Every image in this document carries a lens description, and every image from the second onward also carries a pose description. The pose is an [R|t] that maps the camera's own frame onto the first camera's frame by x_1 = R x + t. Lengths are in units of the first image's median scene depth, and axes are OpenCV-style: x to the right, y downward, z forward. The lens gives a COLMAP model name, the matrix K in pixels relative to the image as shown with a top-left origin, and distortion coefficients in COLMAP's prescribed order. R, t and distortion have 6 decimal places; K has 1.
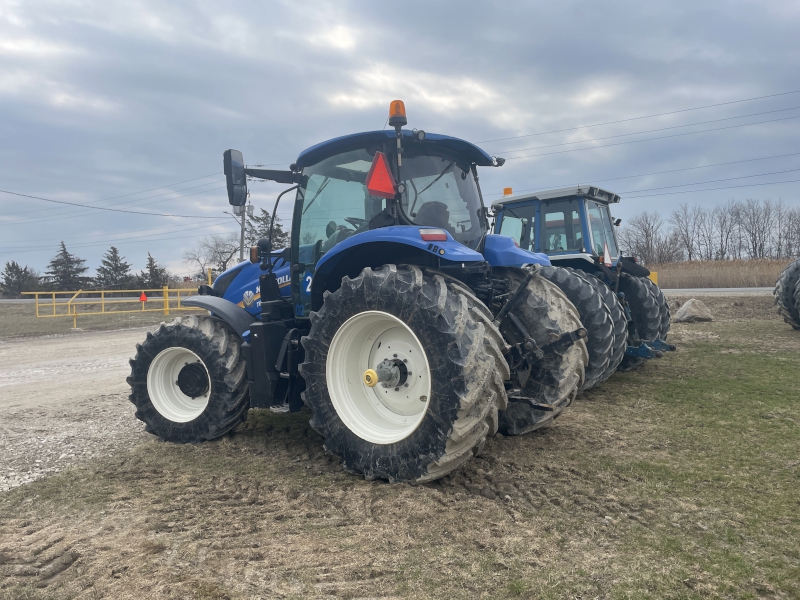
lens RADIAL K [[597.2, 0, 392.6], [0, 597.2, 299.6], [0, 0, 1]] dist [0.081164, -0.089179]
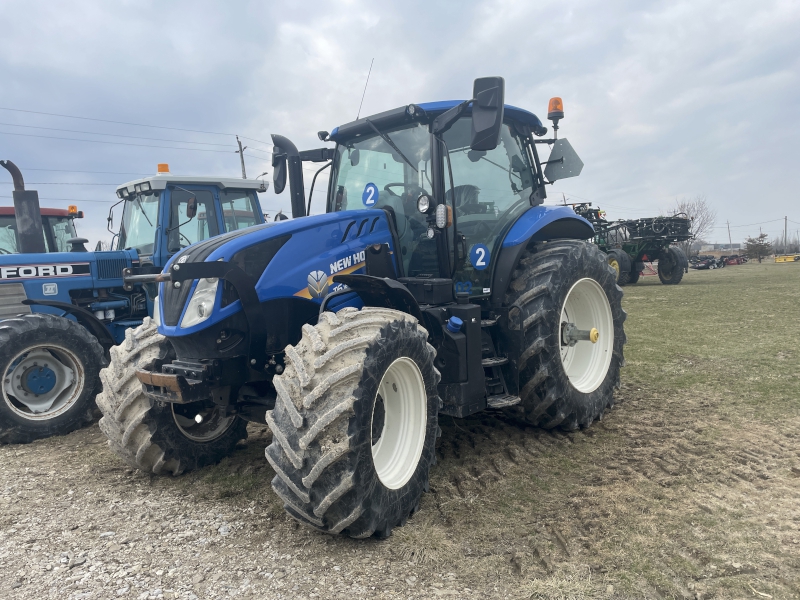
lens RADIAL K [[597.2, 0, 392.6], [0, 597.2, 299.6], [0, 0, 1]] dist [0.081164, -0.089179]
pose [[0.130022, -0.026626, 0.991154, -1.021490], [0.068070, 0.997521, 0.017868, 0.011765], [-0.989172, 0.065144, 0.131512, 1.009561]]
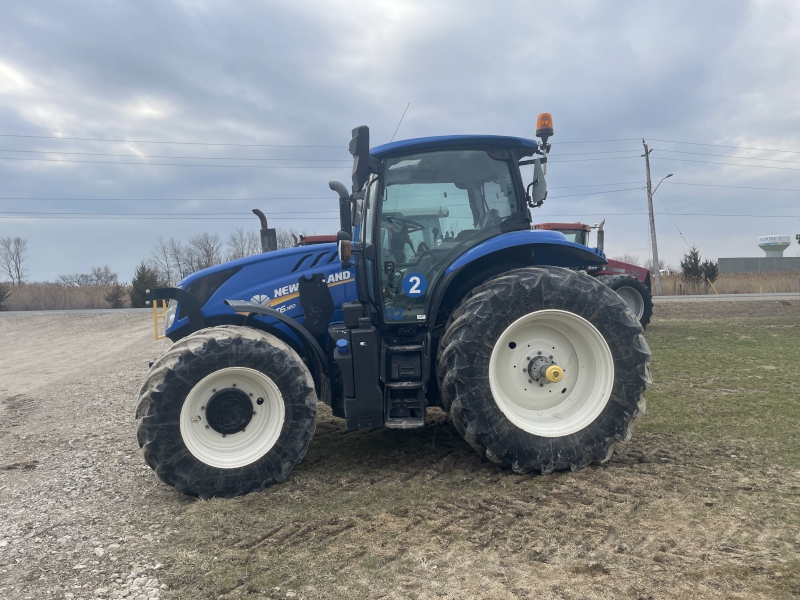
lens RADIAL K [[597.2, 0, 392.6], [0, 597.2, 299.6], [0, 0, 1]] dist [0.081164, -0.089179]
pose [[0.745061, 0.001029, 0.666996, -0.776210], [0.019735, 0.999527, -0.023586, 0.017208], [-0.666705, 0.030736, 0.744688, 0.333433]]
